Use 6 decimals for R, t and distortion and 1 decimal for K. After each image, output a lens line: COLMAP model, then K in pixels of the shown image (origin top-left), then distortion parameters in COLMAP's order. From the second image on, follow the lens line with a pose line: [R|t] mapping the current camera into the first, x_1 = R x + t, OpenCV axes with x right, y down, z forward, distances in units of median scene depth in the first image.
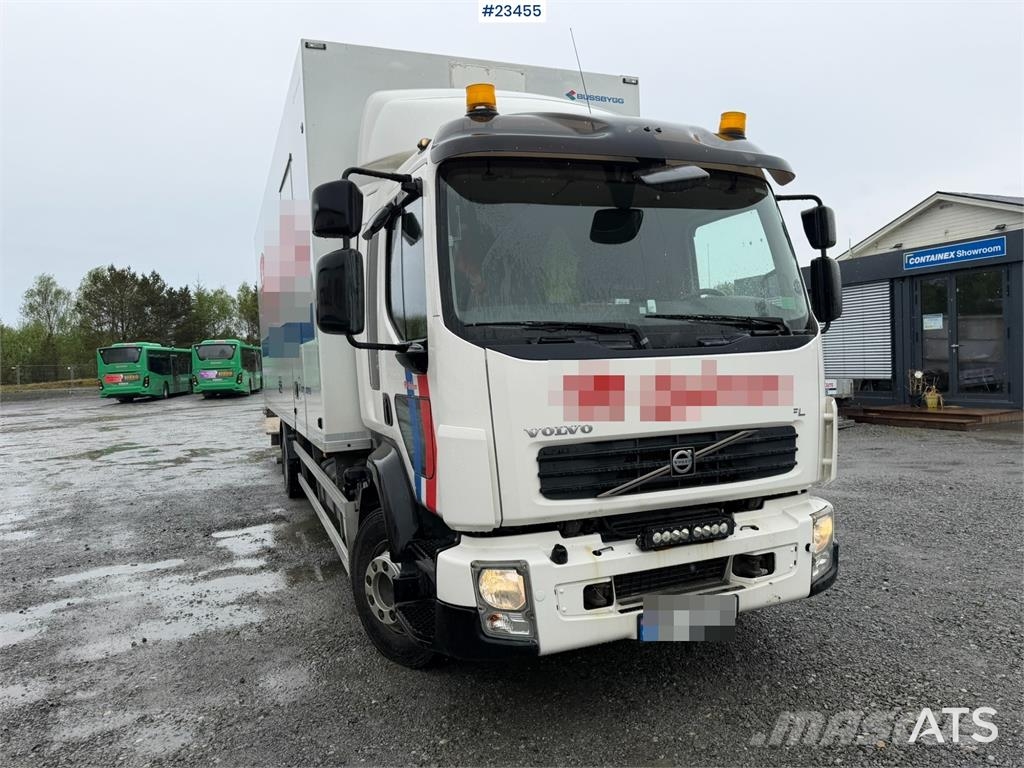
lens RADIAL K [[717.9, 0, 513.7], [0, 717.9, 379.6], [0, 0, 1]] dist [0.064454, -0.078021]
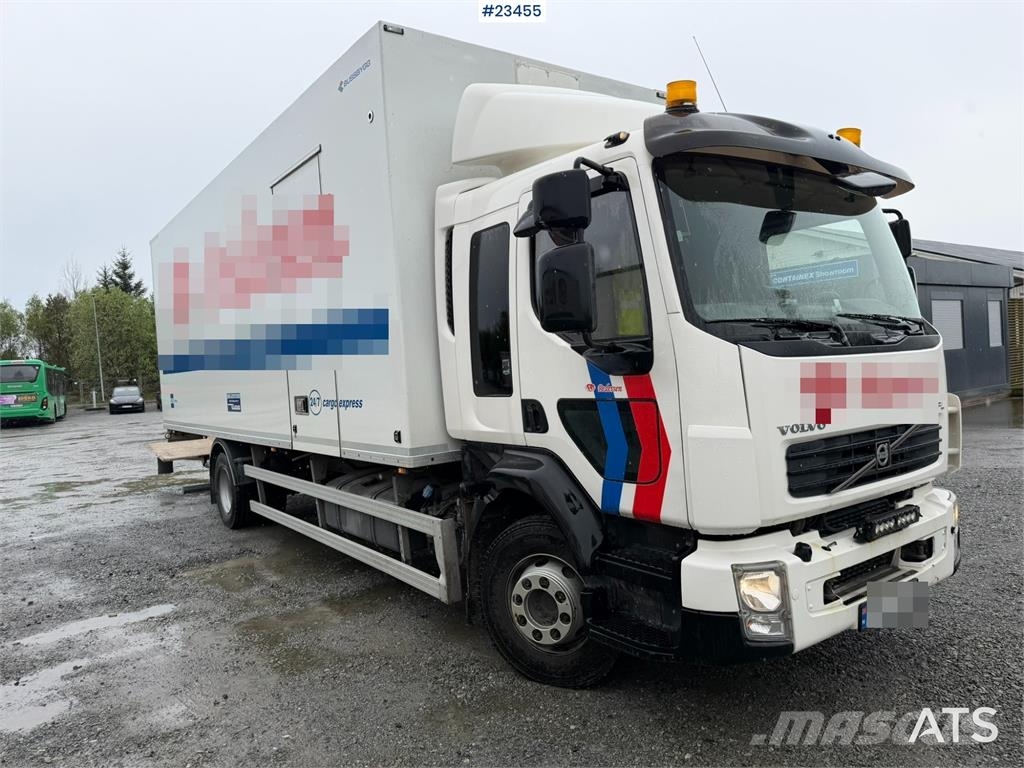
lens RADIAL K [[717.9, 0, 512.0], [0, 717.9, 381.8], [0, 0, 1]] dist [0.064454, -0.078021]
pose [[0.969898, -0.017619, 0.242873, -0.491264], [0.022798, 0.999568, -0.018528, 0.014601], [-0.242442, 0.023507, 0.969881, 0.102076]]
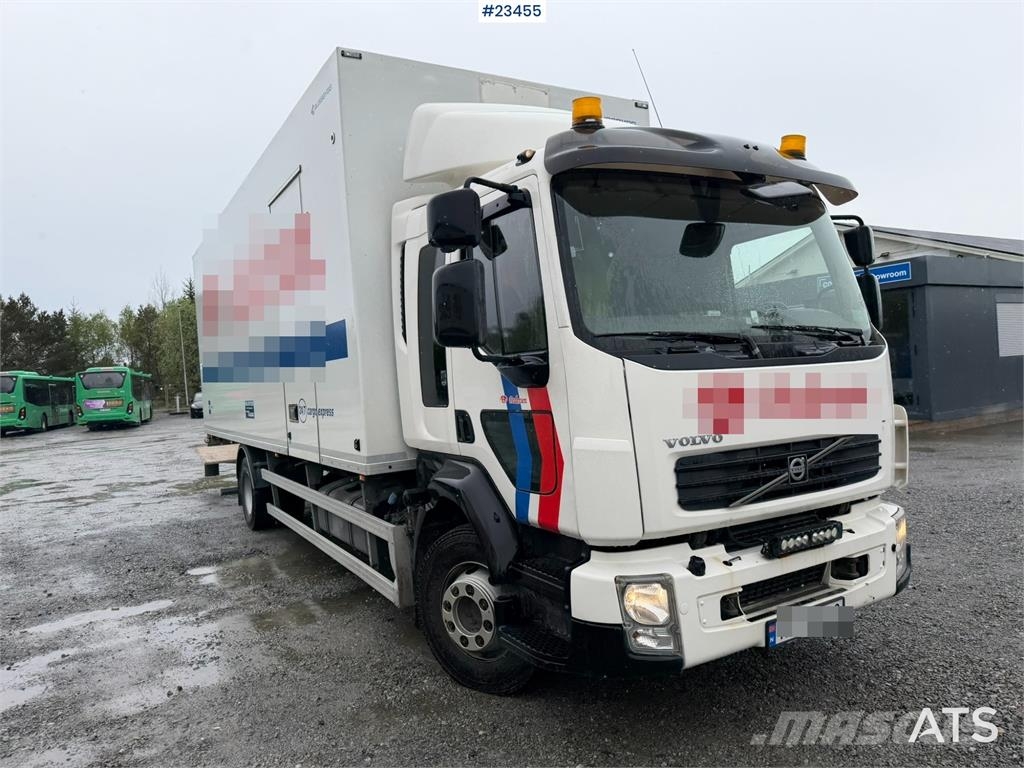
lens RADIAL K [[717.9, 0, 510.7], [0, 717.9, 380.6], [0, 0, 1]] dist [0.064454, -0.078021]
pose [[0.989789, -0.015141, 0.141736, -0.284015], [0.019594, 0.999356, -0.030074, 0.010974], [-0.141189, 0.032545, 0.989448, 0.035837]]
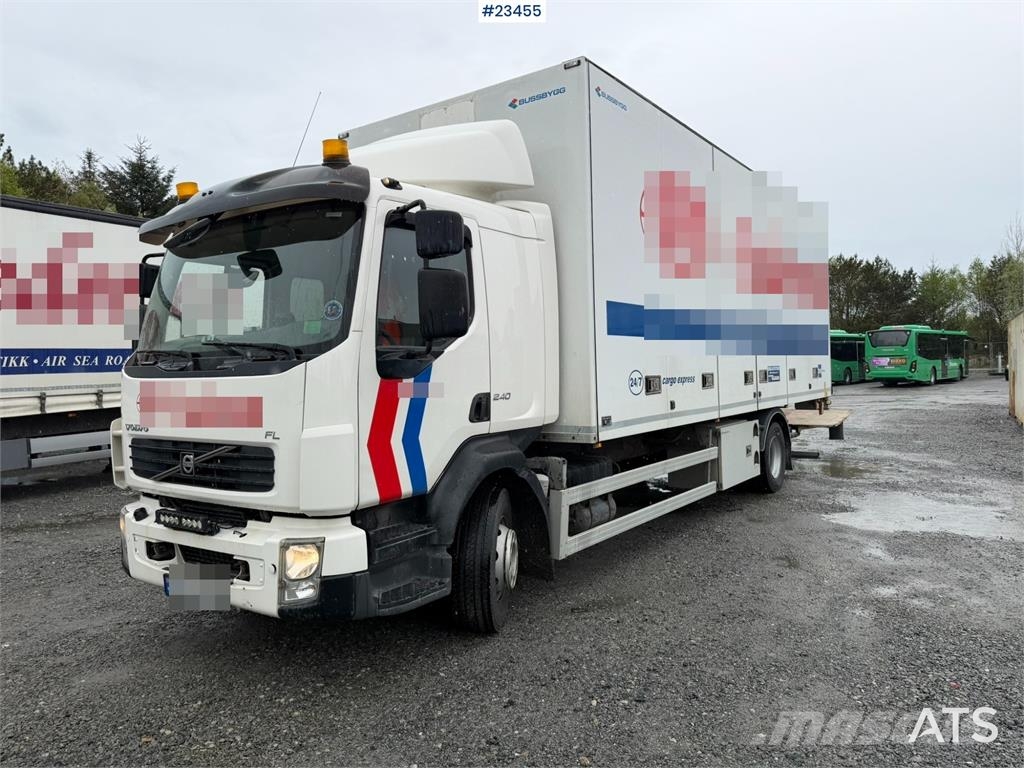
lens RADIAL K [[717.9, 0, 522.6], [0, 717.9, 372.9], [0, 0, 1]] dist [0.064454, -0.078021]
pose [[0.547224, 0.032957, -0.836337, 1.448118], [-0.020901, 0.999451, 0.025709, -0.078216], [0.836725, 0.003412, 0.547612, 0.732612]]
